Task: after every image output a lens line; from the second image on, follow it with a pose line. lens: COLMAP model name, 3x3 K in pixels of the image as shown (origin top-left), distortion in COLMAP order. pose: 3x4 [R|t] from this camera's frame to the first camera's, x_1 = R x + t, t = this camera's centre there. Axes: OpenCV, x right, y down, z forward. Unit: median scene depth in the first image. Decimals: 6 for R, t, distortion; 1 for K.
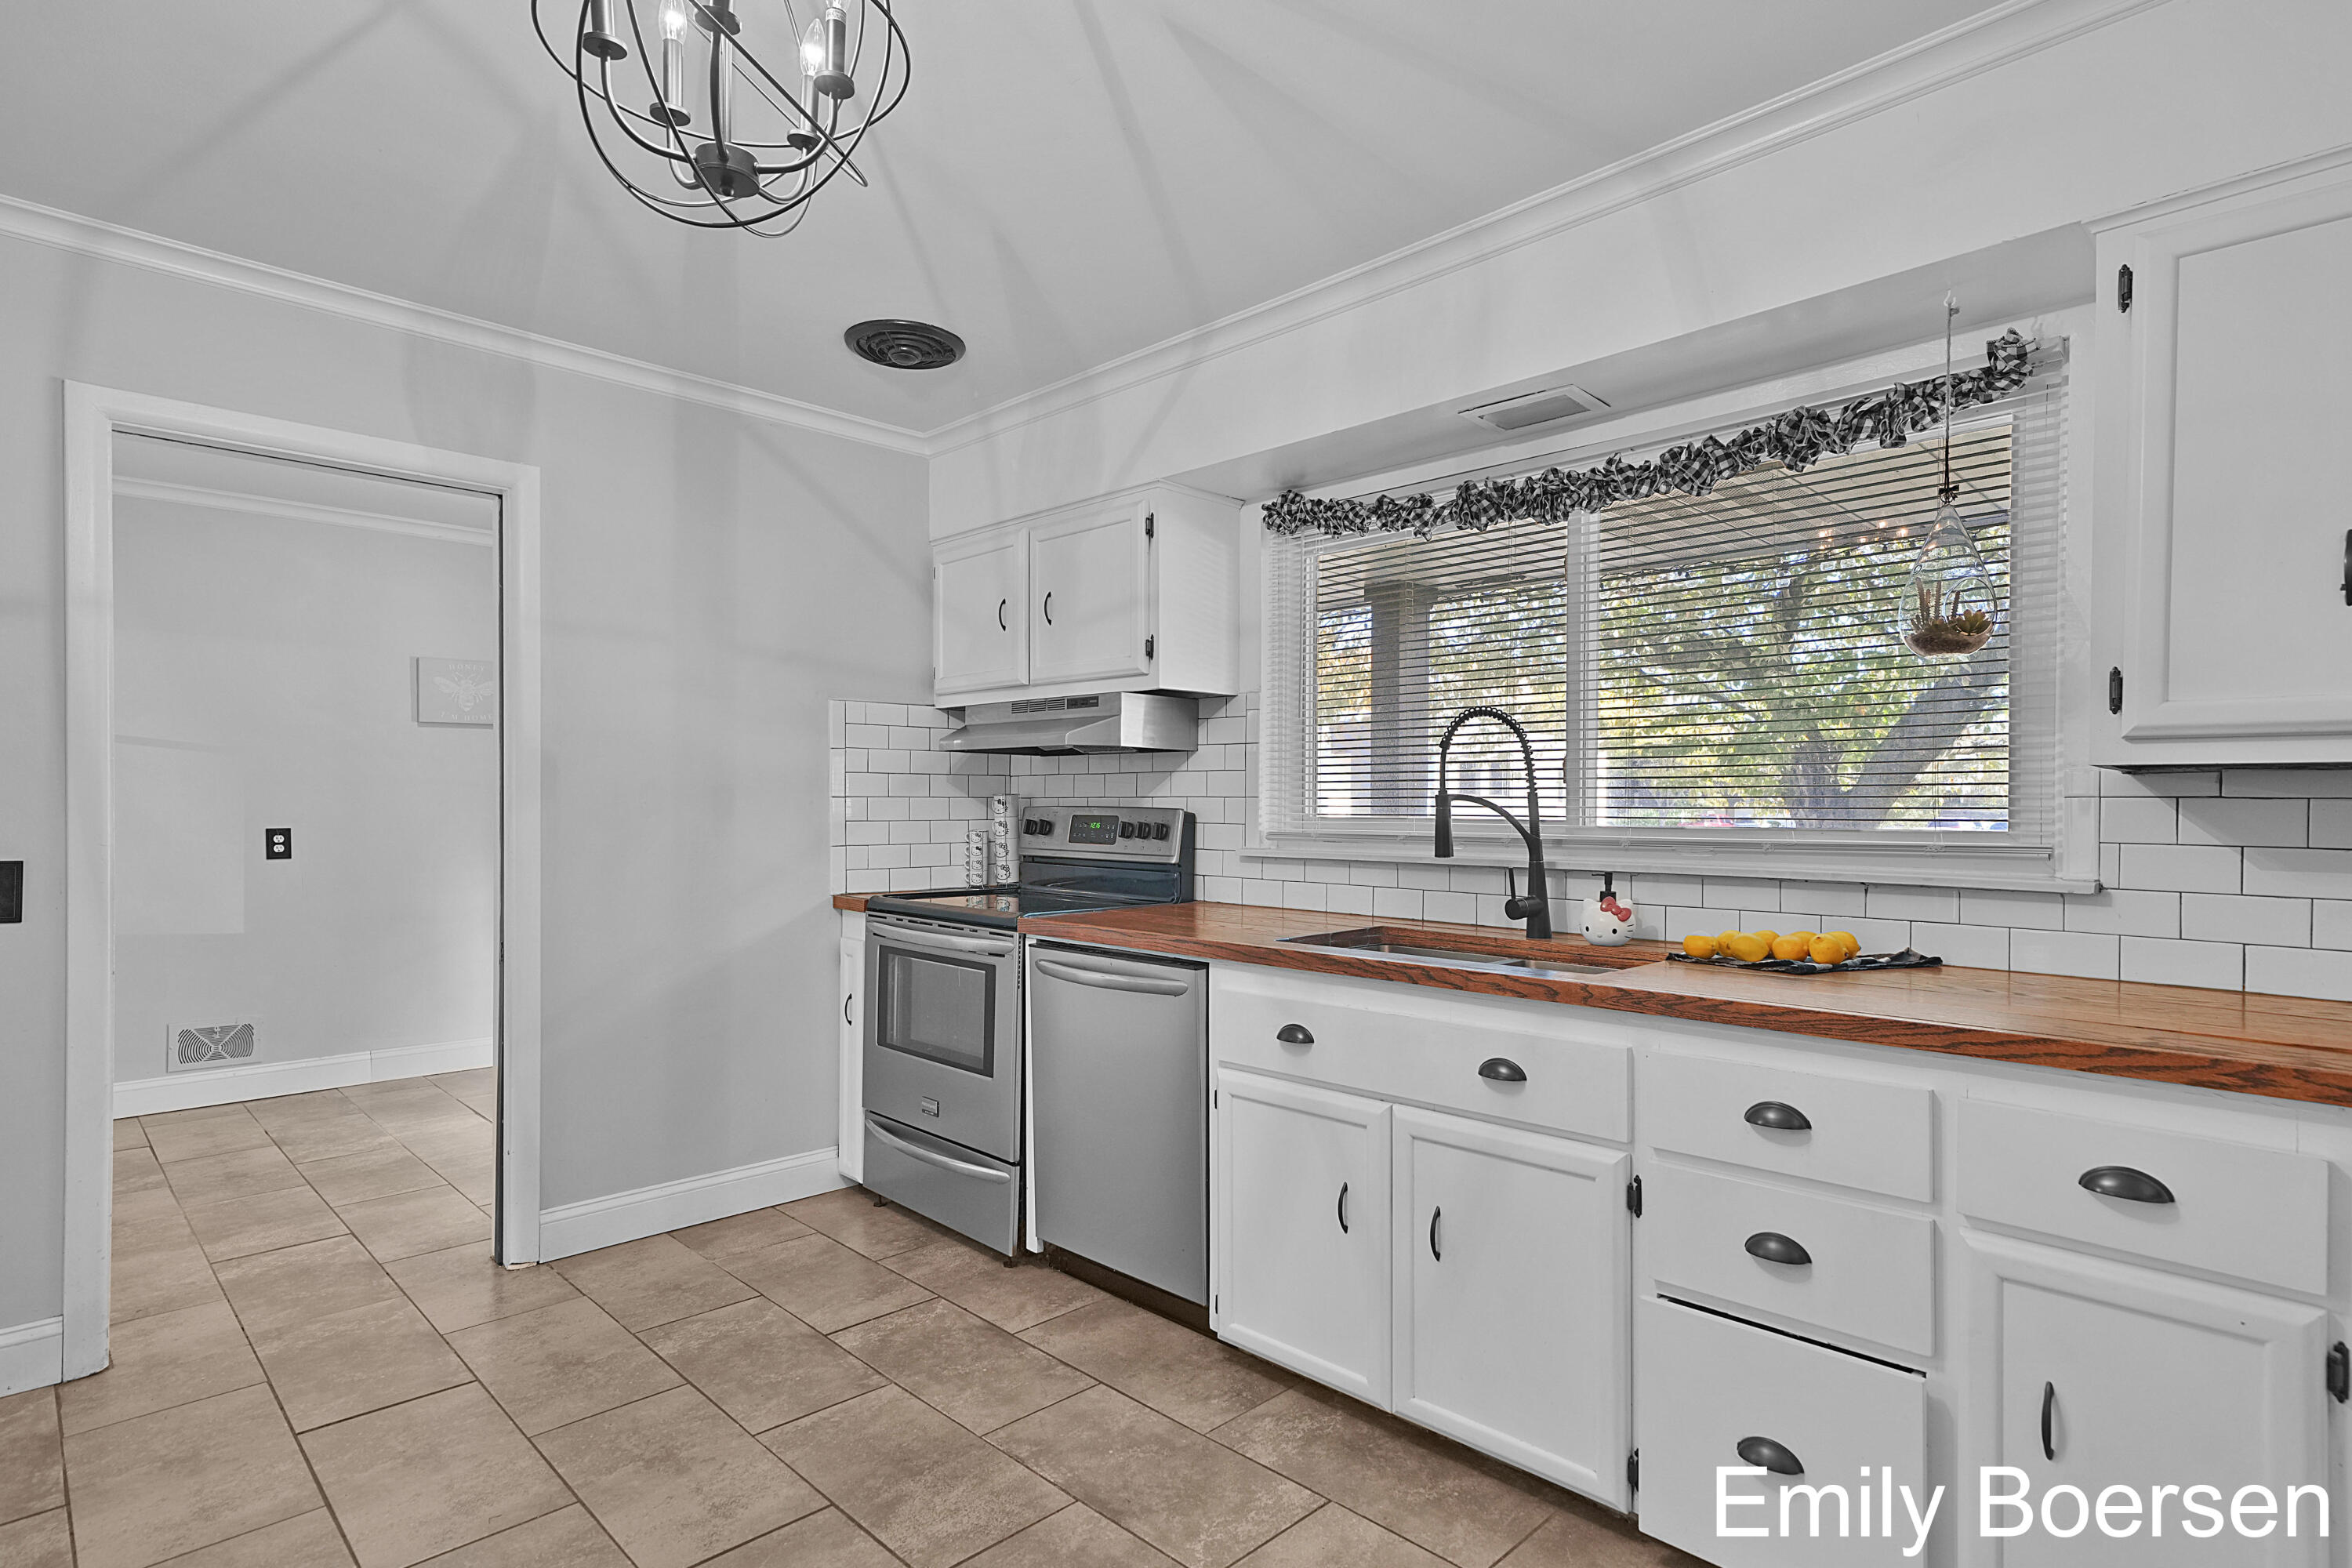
lens RADIAL K [[1214.4, 0, 1187.0], [0, 1214.4, 792.2], [0, 0, 1]] dist [0.005038, 0.001097]
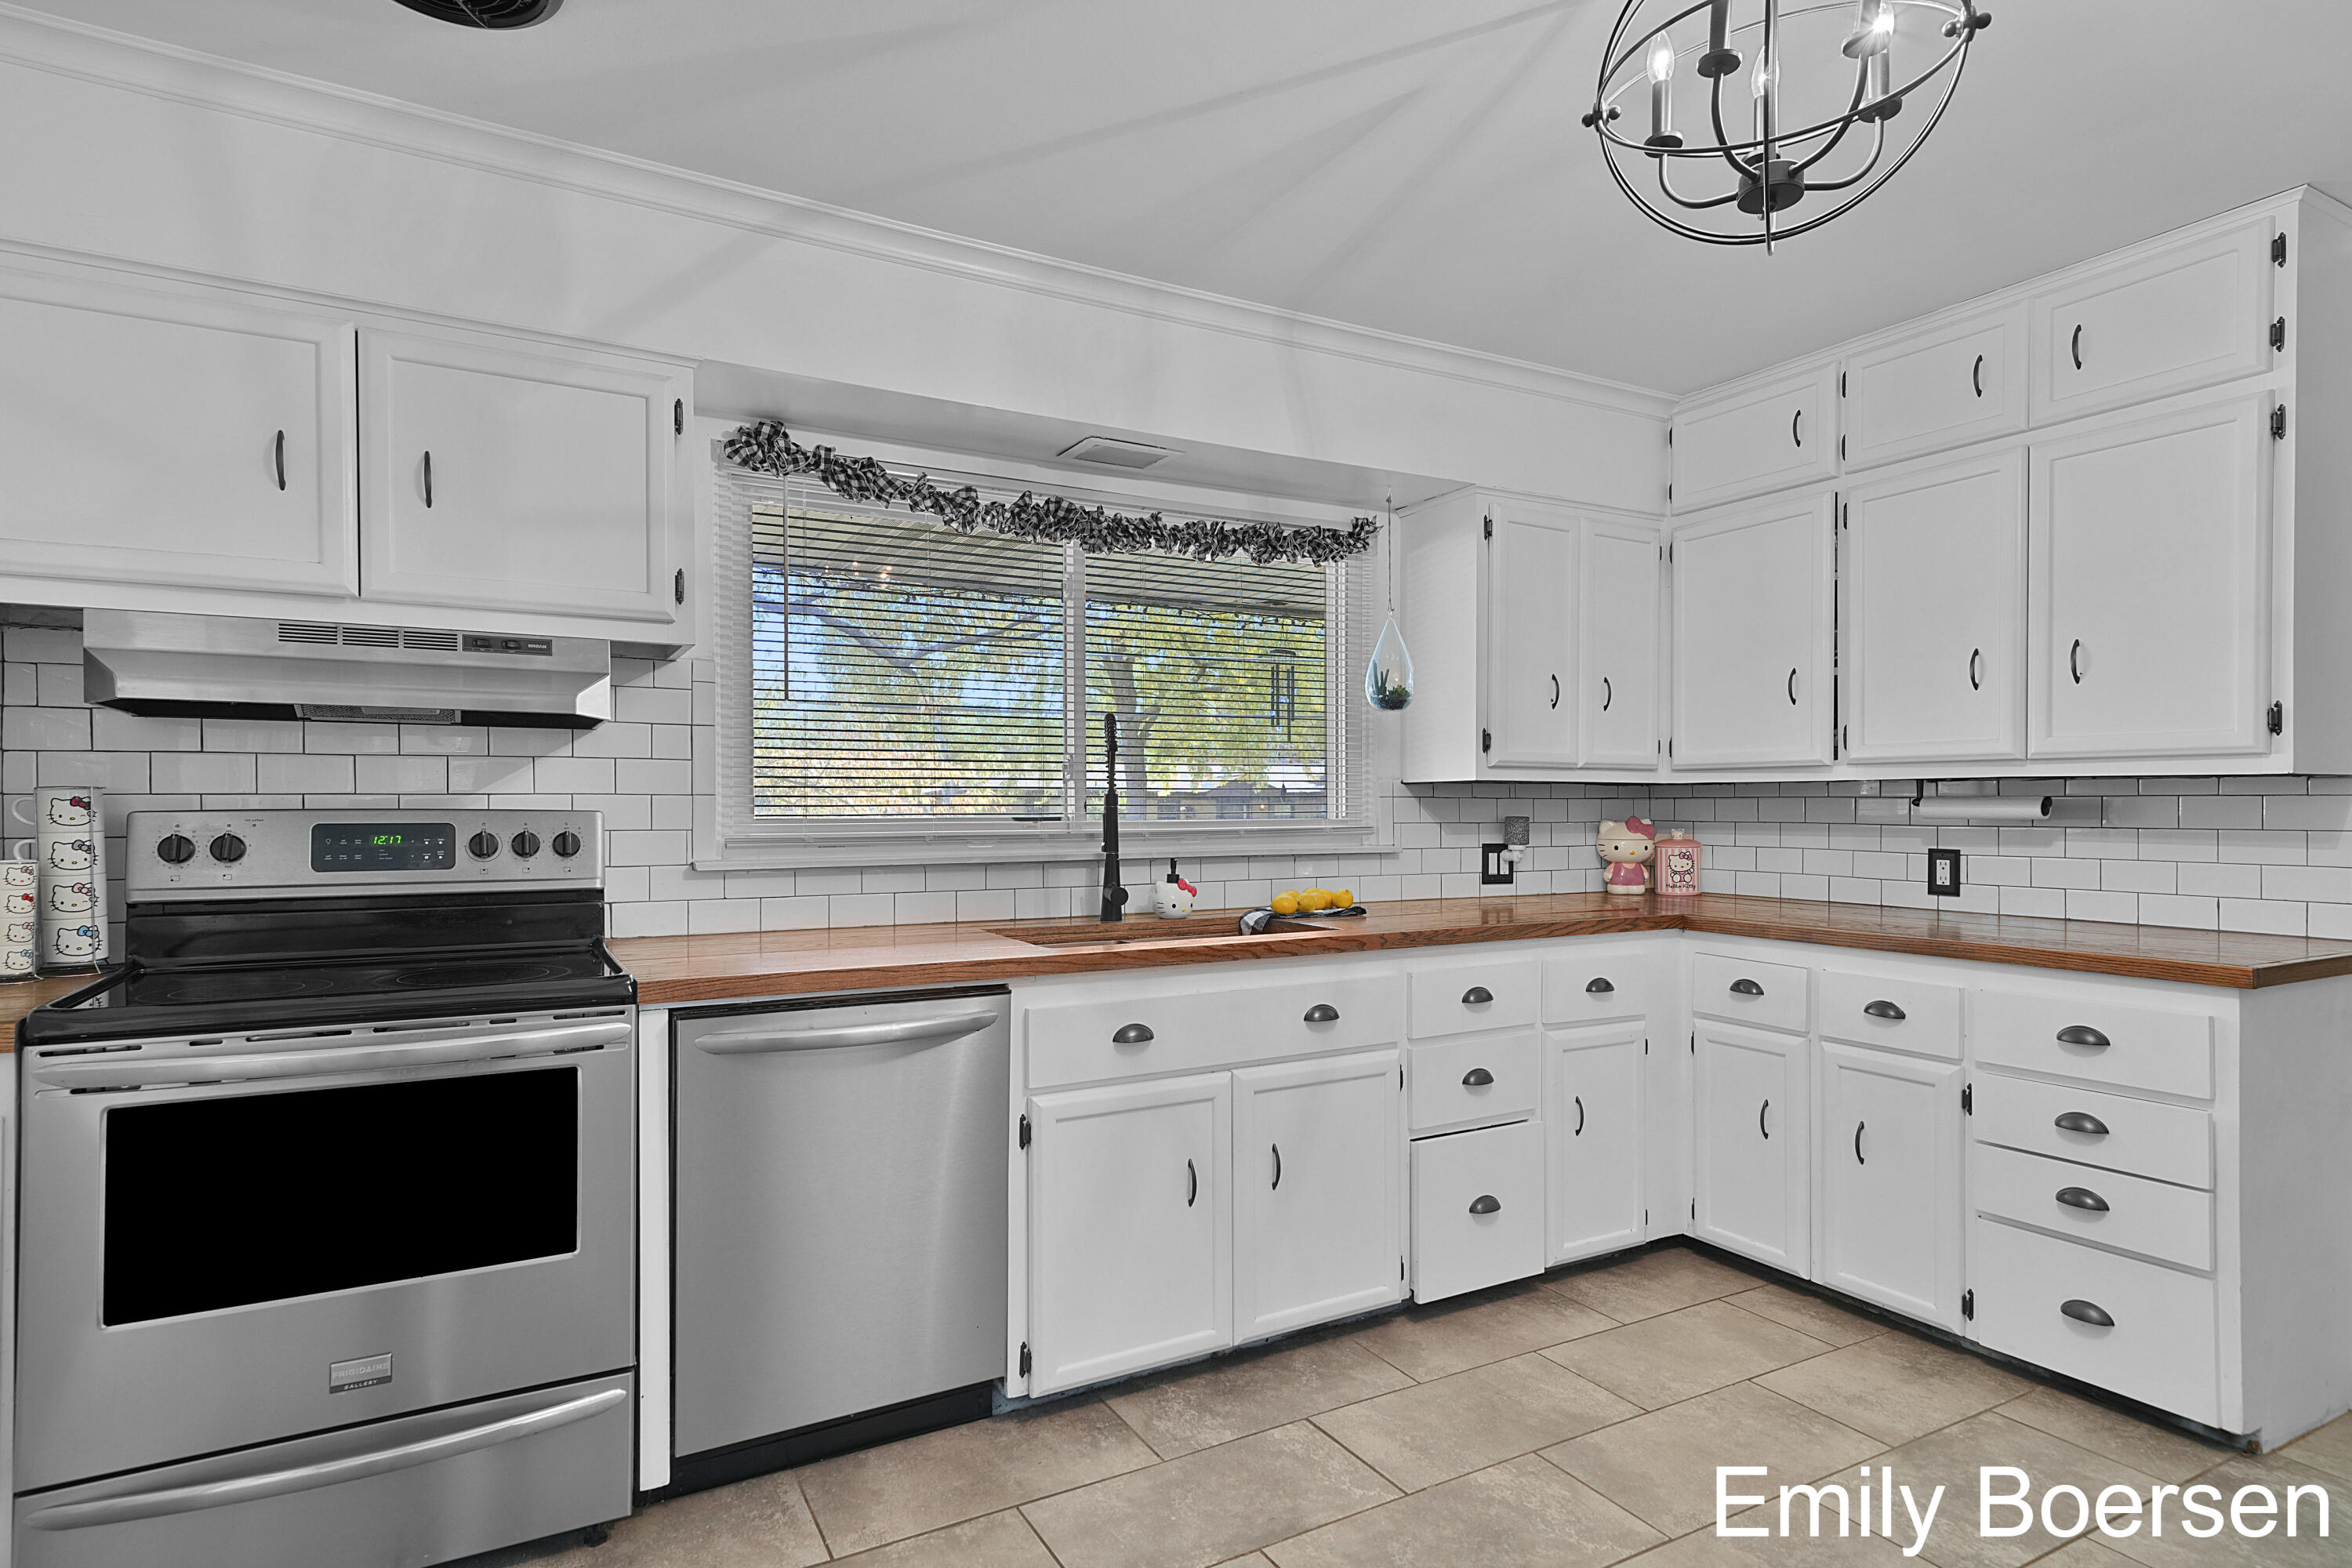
lens RADIAL K [[1214.4, 0, 1184.3], [0, 1214.4, 795.1], [0, 0, 1]] dist [0.005038, 0.001097]
pose [[0.269969, 0.000757, 0.962869, -0.800102], [-0.008203, 0.999965, 0.001514, 0.000724], [-0.962834, -0.008307, 0.269965, 0.644750]]
